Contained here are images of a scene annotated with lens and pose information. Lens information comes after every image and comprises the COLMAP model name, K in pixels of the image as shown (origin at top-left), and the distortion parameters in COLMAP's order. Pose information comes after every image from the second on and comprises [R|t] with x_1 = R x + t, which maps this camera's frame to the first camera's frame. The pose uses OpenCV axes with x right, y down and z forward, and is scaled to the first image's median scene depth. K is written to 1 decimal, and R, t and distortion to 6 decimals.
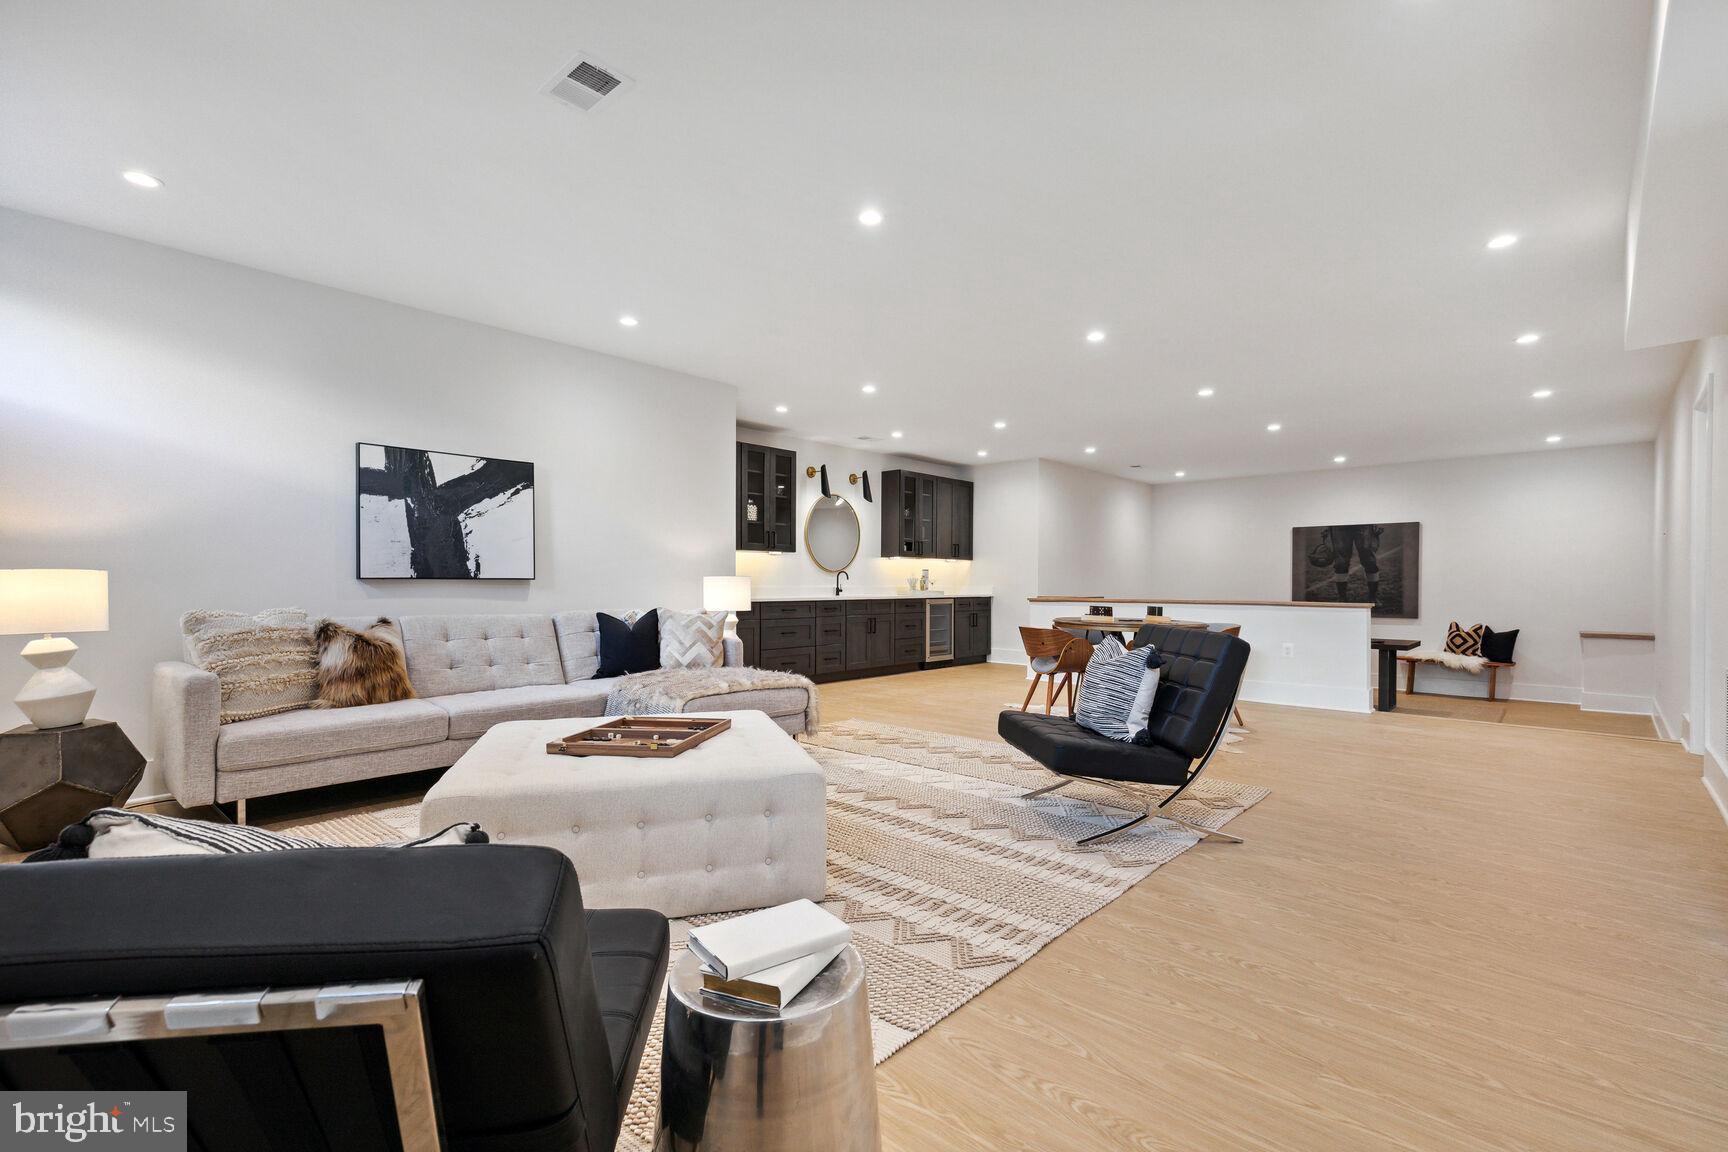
lens RADIAL K [[787.5, 0, 864.0], [0, 787.5, 576.0], [0, 0, 1]] dist [0.000143, 0.000299]
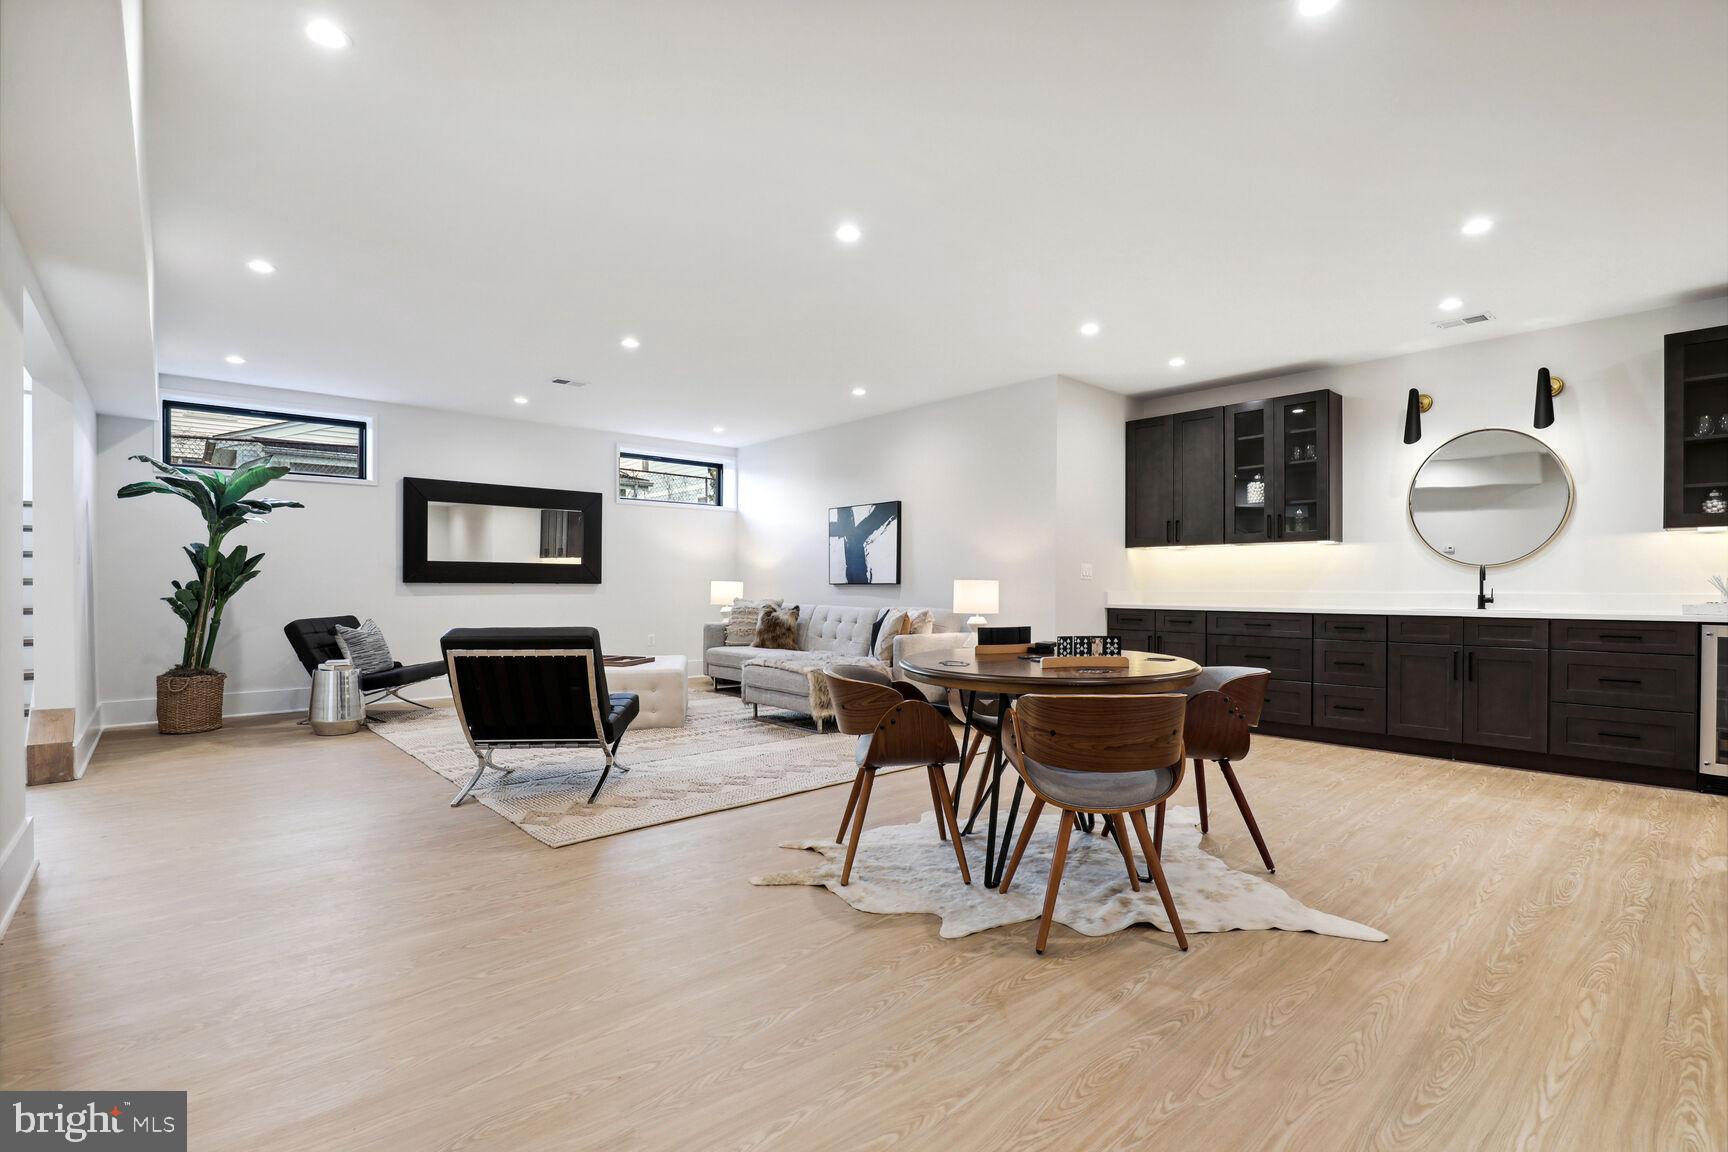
lens RADIAL K [[787.5, 0, 864.0], [0, 787.5, 576.0], [0, 0, 1]] dist [0.000143, 0.000299]
pose [[-0.097888, -0.019751, -0.995001, 1.019260], [0.004685, 0.999783, -0.020307, 0.019344], [0.995186, -0.006649, -0.097774, 1.123770]]
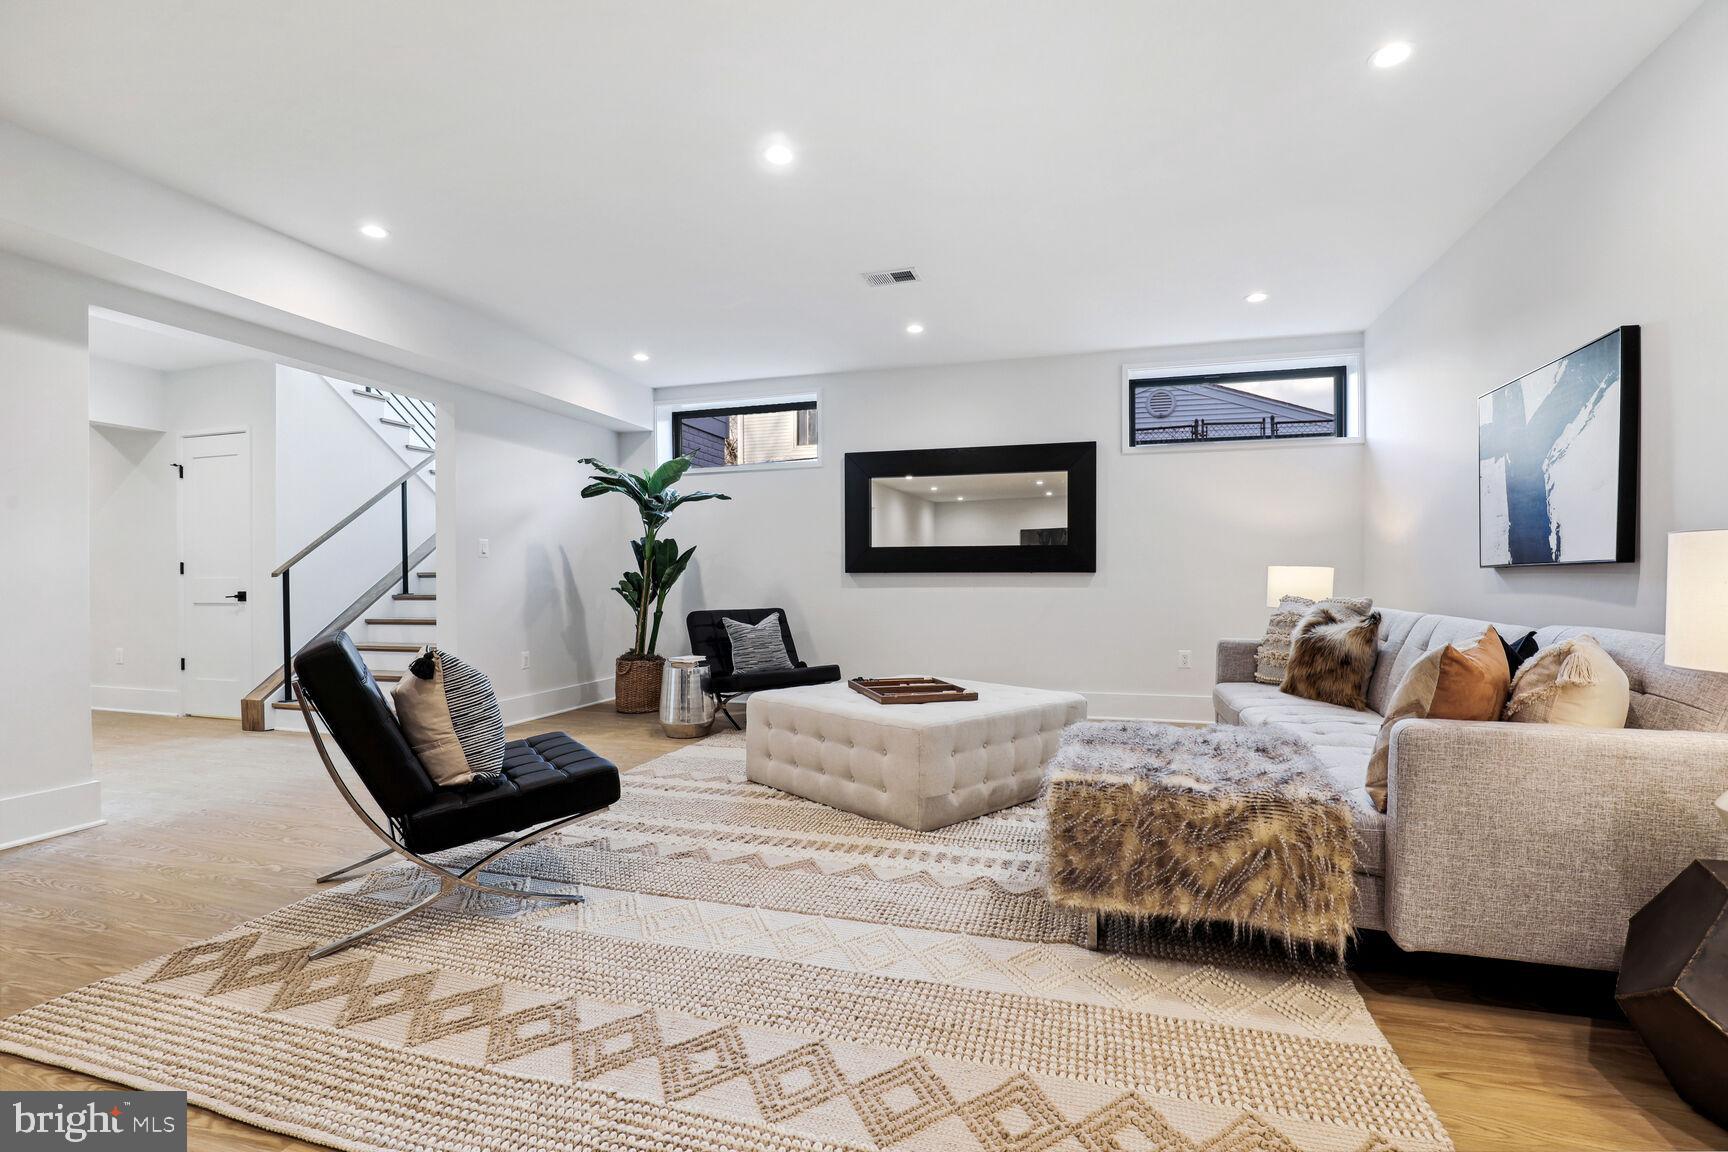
lens RADIAL K [[787.5, 0, 864.0], [0, 787.5, 576.0], [0, 0, 1]] dist [0.000143, 0.000299]
pose [[-0.900826, -0.006660, -0.434129, 0.214852], [-0.001098, 0.999914, -0.013060, 0.019866], [0.434179, -0.011288, -0.900756, 1.302107]]
